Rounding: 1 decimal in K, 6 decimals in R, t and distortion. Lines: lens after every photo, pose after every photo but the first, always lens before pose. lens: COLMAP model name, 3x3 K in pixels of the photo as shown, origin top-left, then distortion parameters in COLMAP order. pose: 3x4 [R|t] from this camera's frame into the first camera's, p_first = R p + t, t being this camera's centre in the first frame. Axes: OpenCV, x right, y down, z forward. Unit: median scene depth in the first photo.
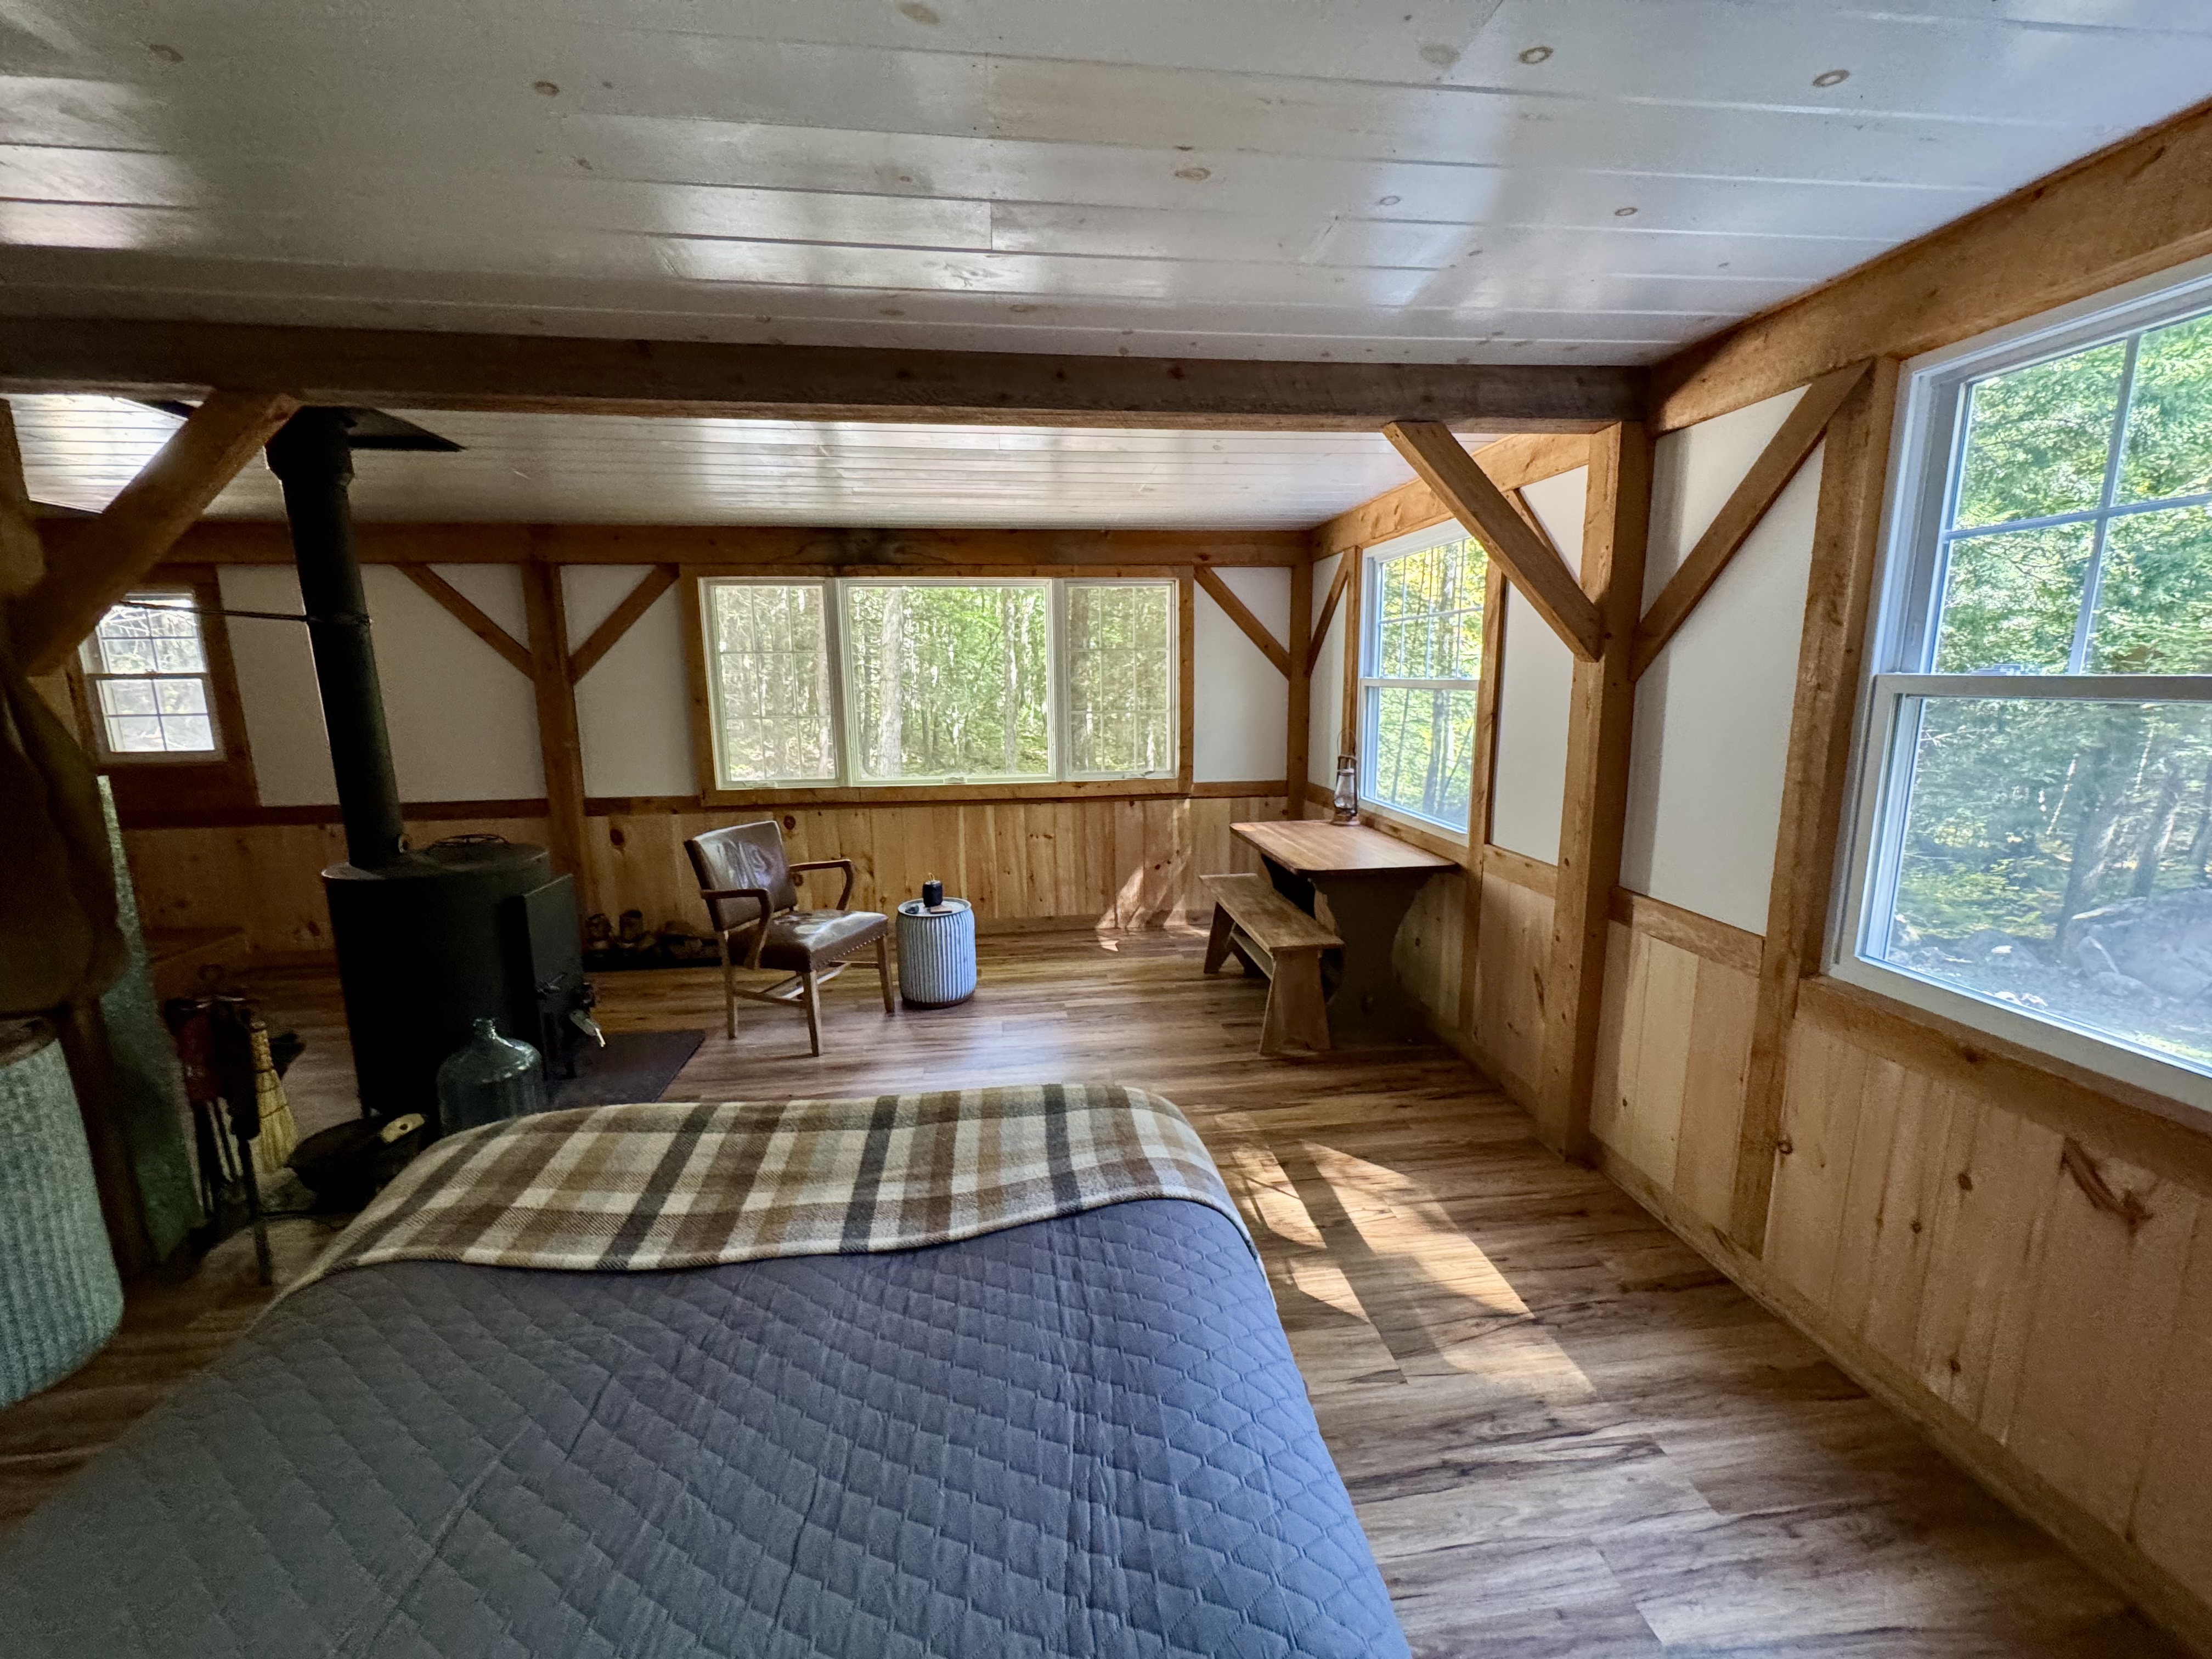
lens RADIAL K [[878.4, 0, 1113.2], [0, 878.4, 831.2], [0, 0, 1]] dist [-0.005504, 0.000413]
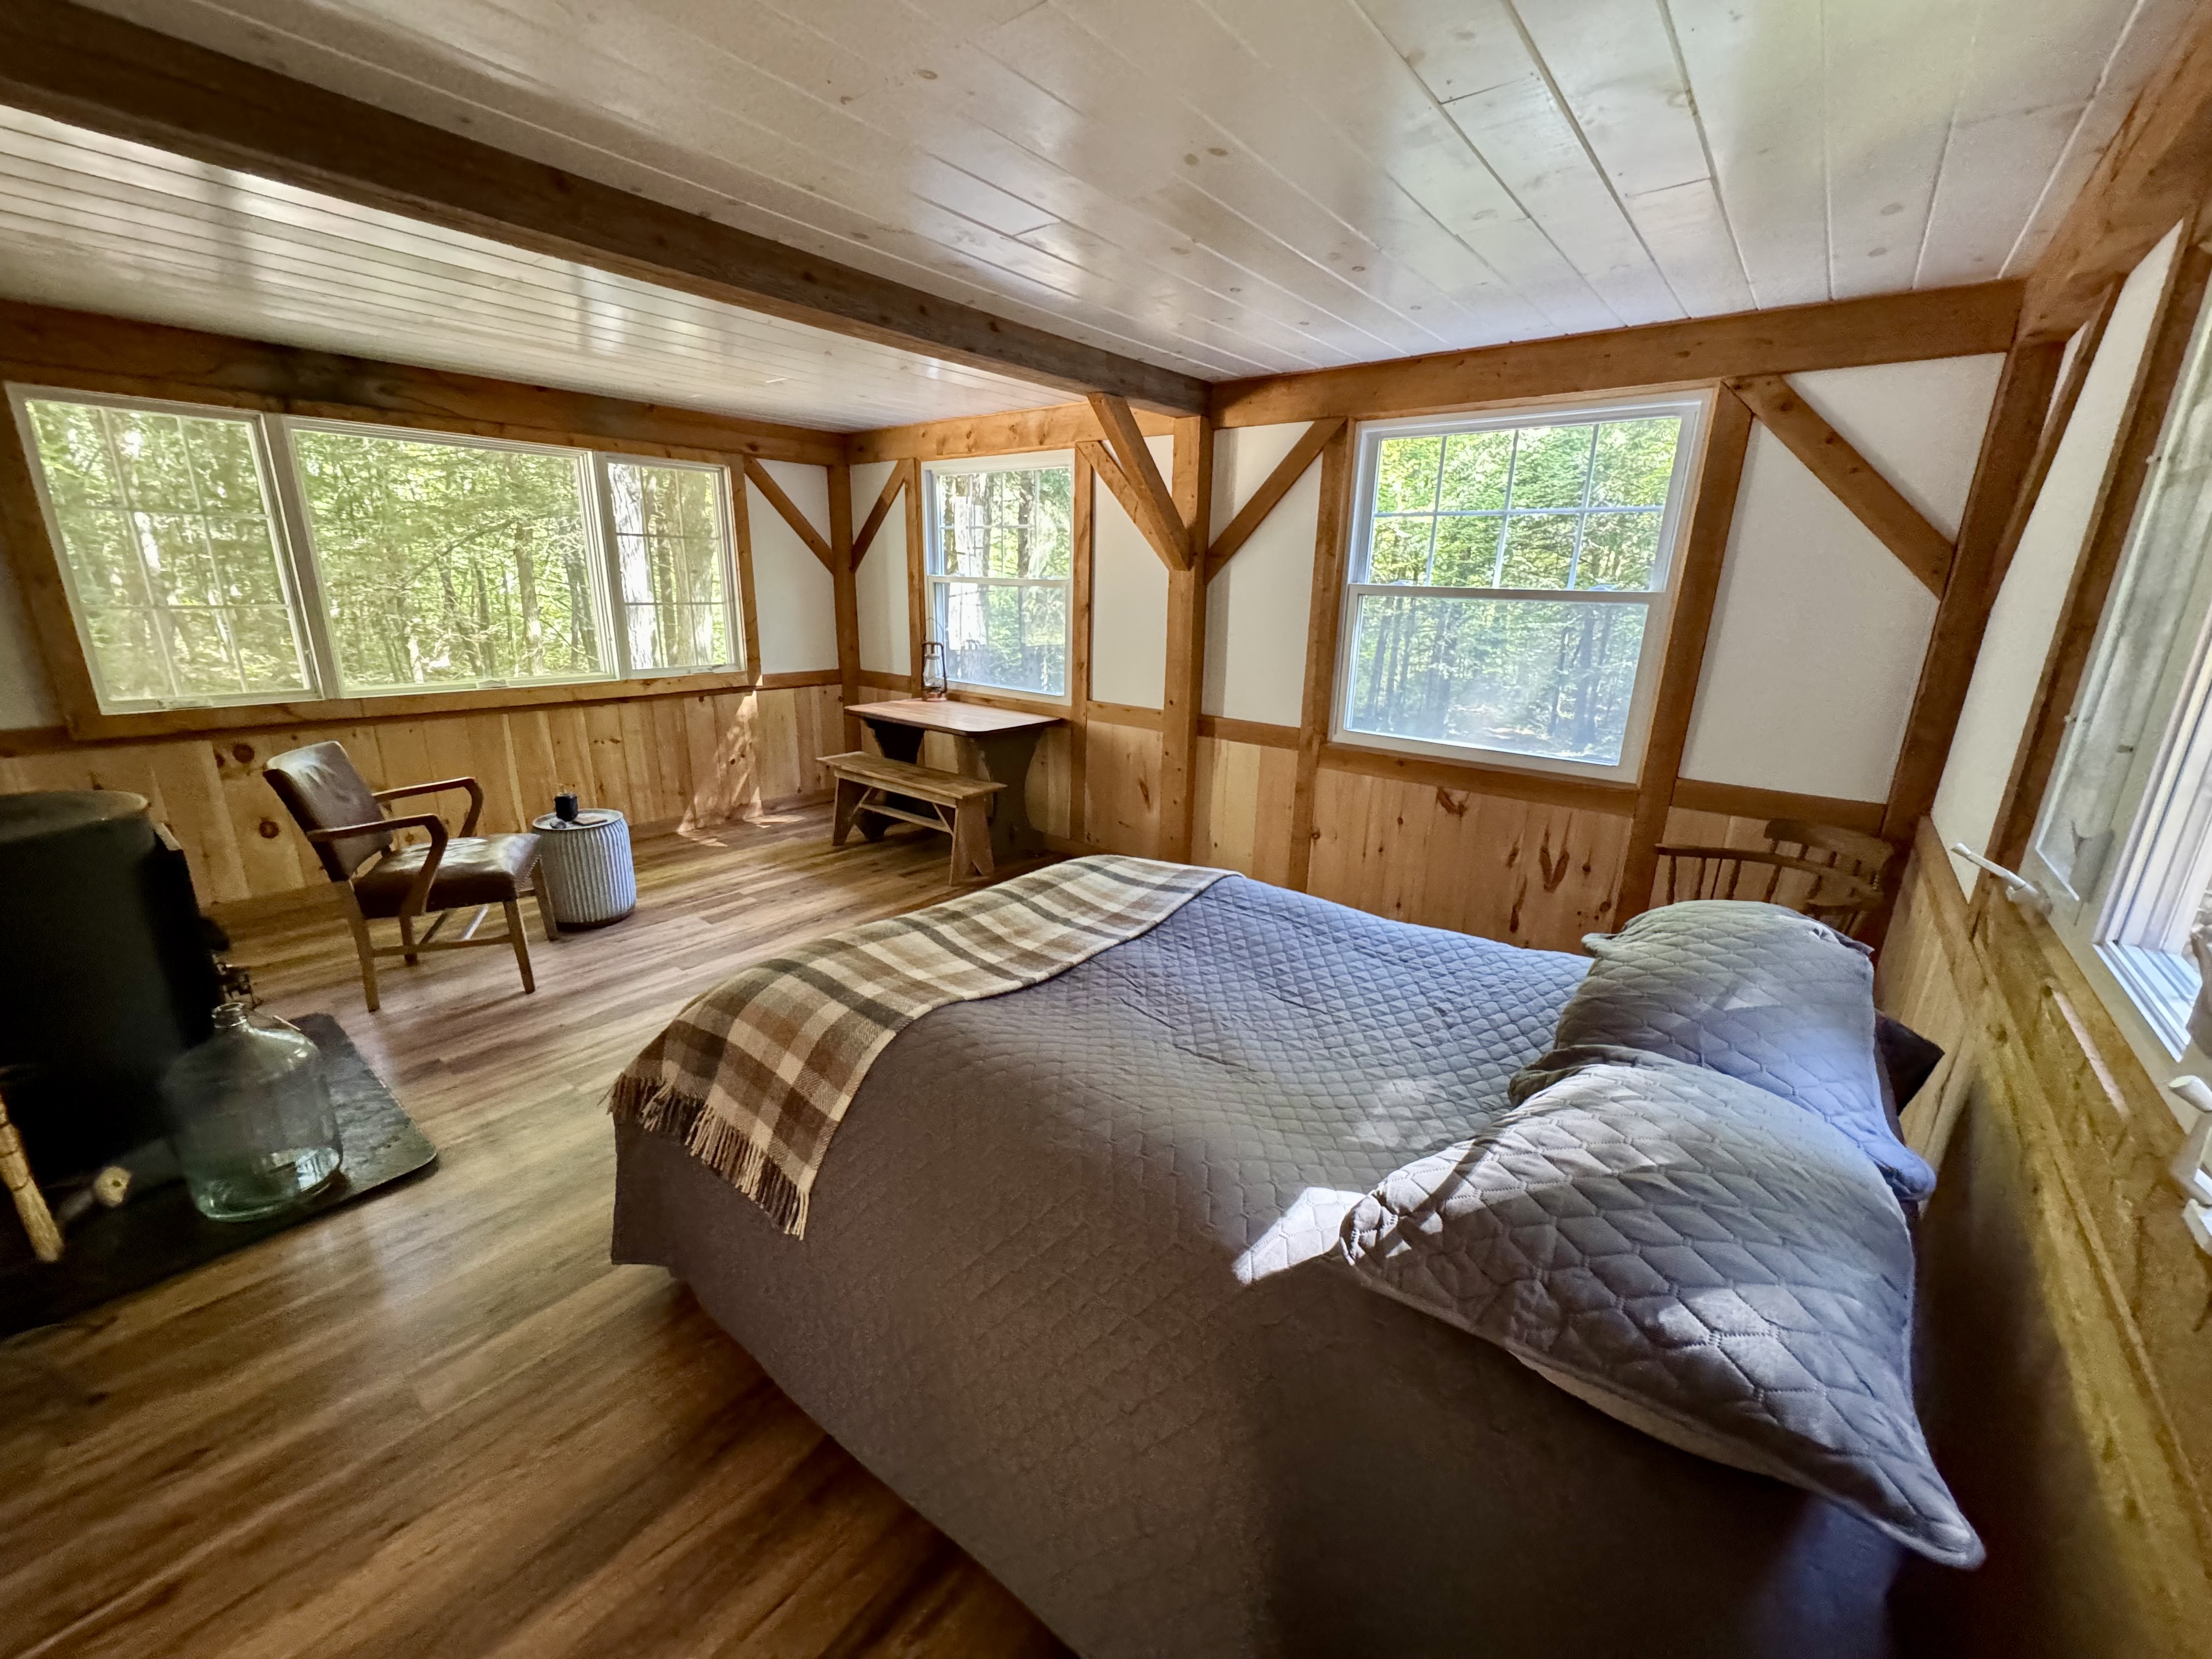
lens RADIAL K [[878.4, 0, 1115.9], [0, 878.4, 830.9], [0, 0, 1]] dist [-0.005504, 0.000413]
pose [[0.714303, -0.165445, 0.680000, -0.526402], [0.090145, 0.985311, 0.145036, 0.020386], [-0.694007, -0.042301, 0.718725, -0.047429]]
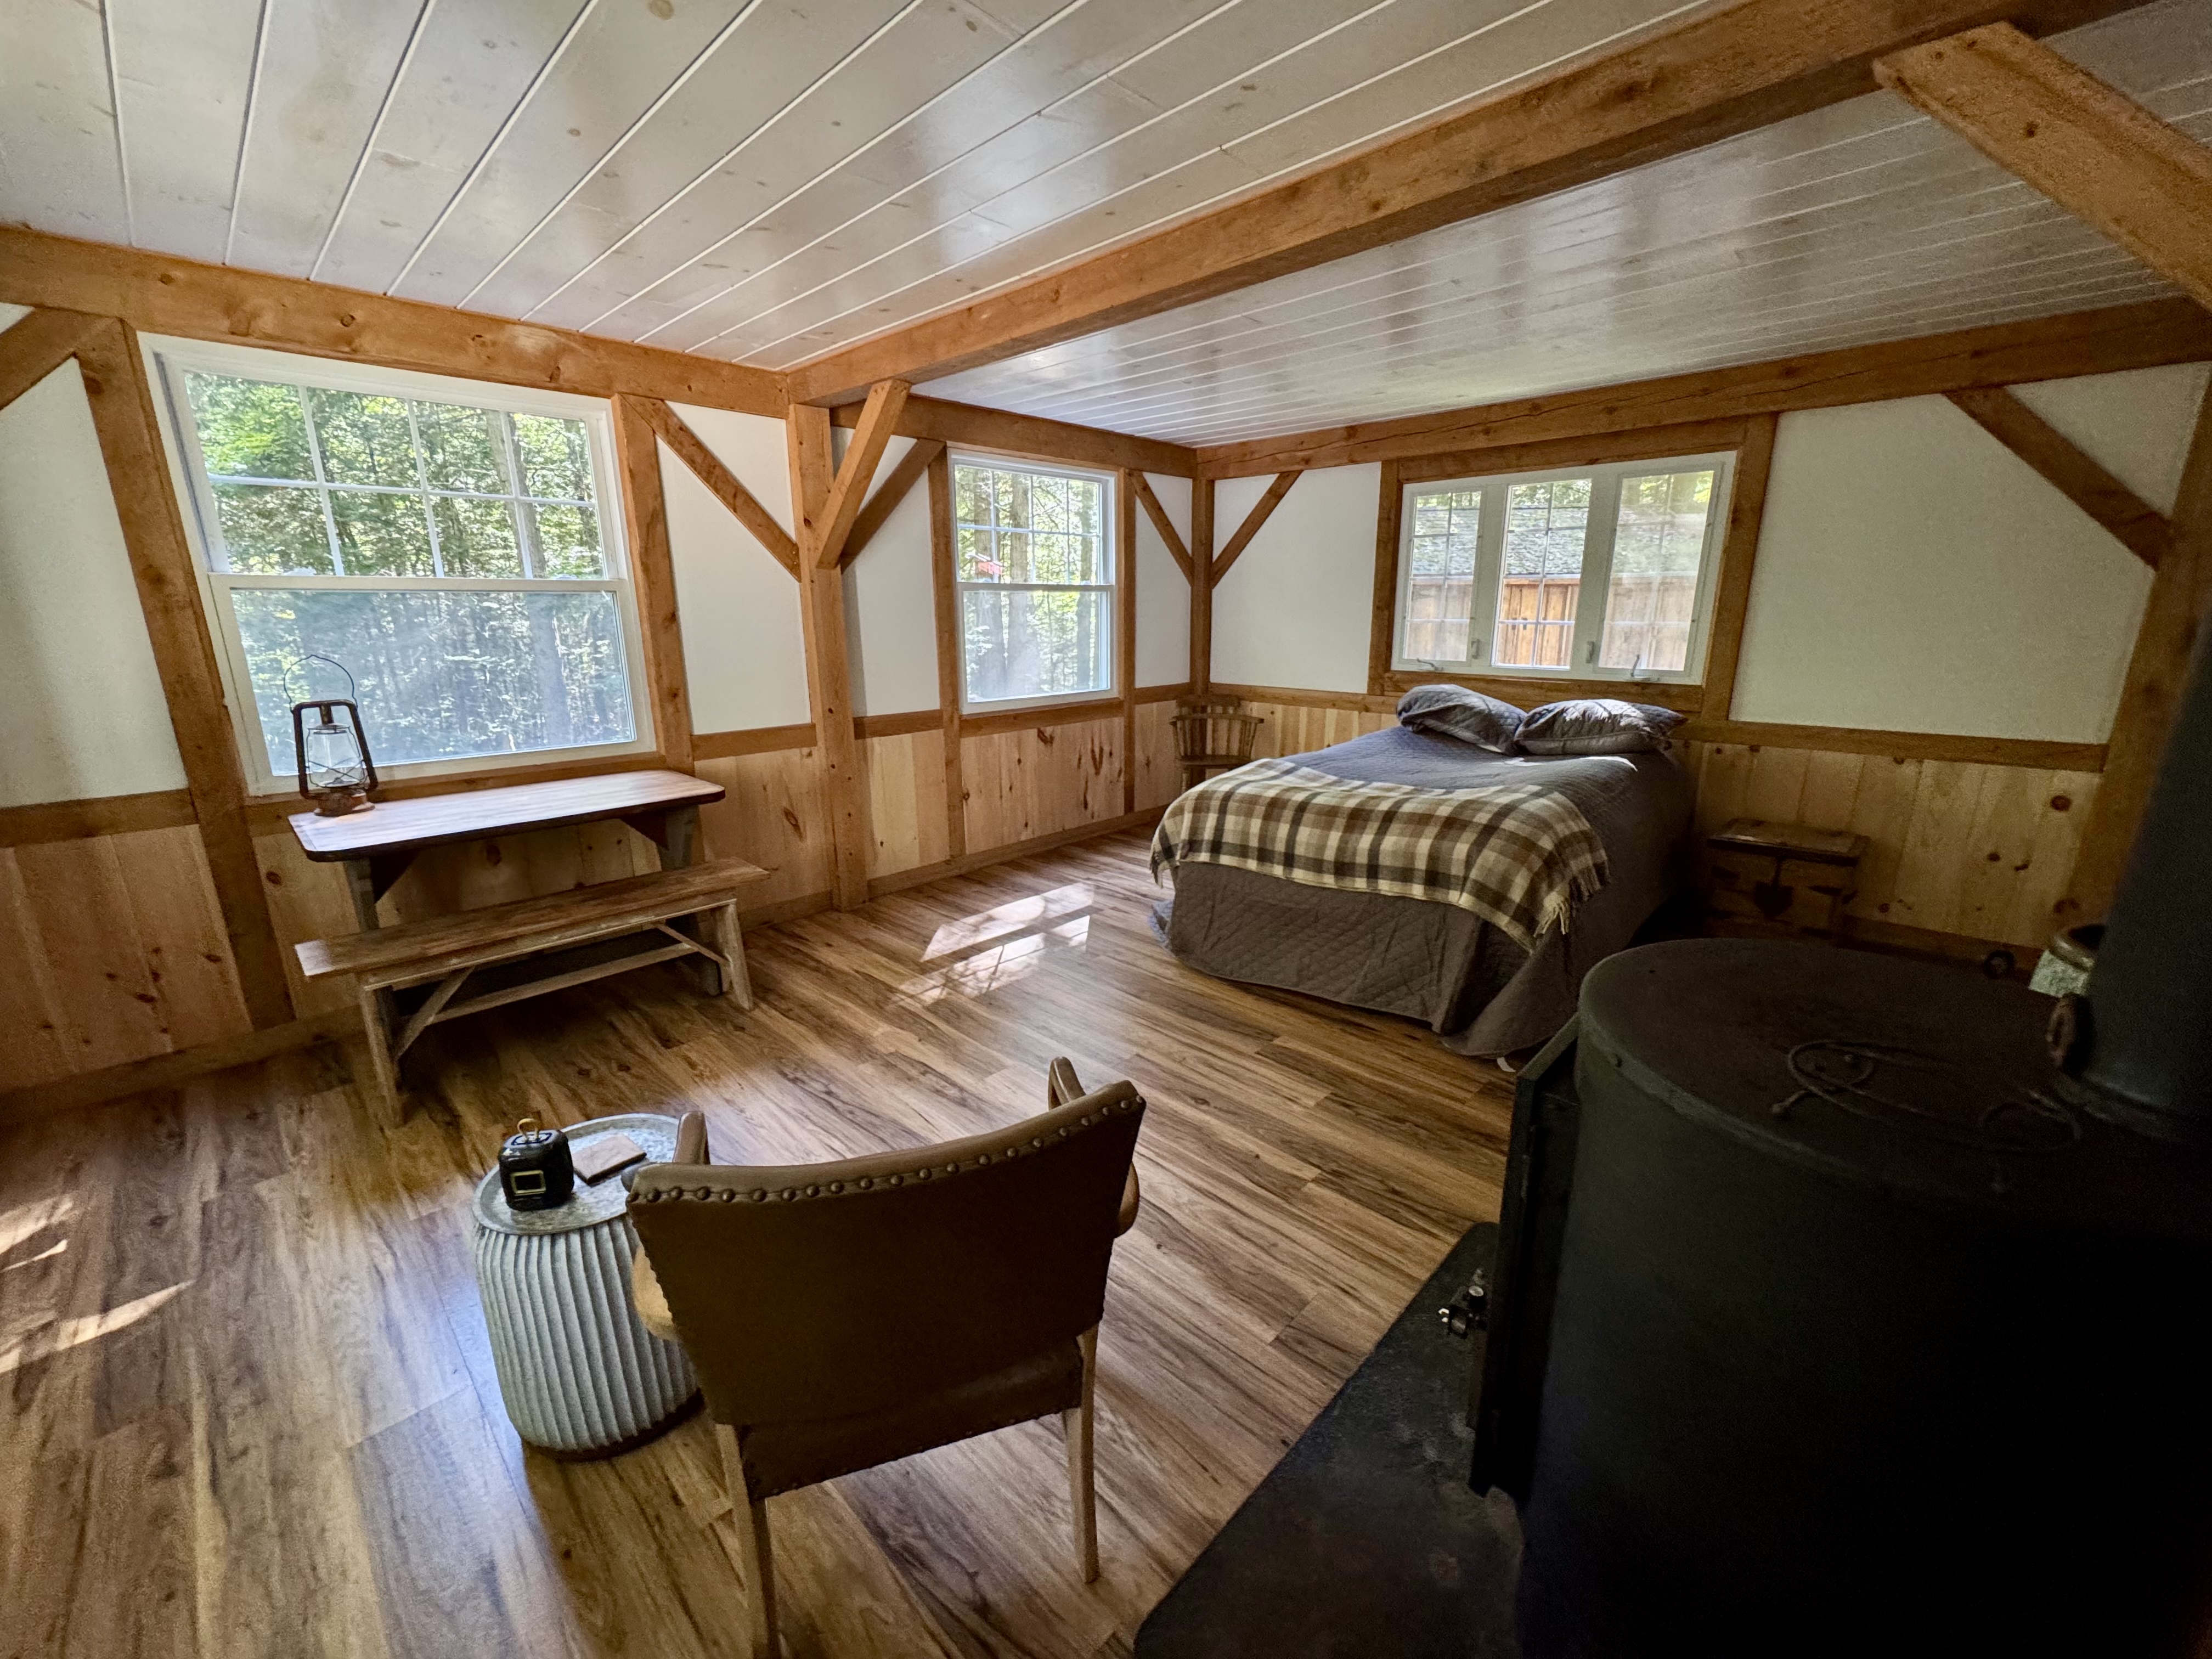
lens RADIAL K [[878.4, 0, 1127.7], [0, 878.4, 825.8], [0, 0, 1]] dist [-0.005504, 0.000413]
pose [[-0.635349, -0.186650, 0.749329, -0.743510], [0.138367, 0.927130, 0.348258, -0.183958], [-0.759728, 0.324948, -0.563225, 1.226950]]
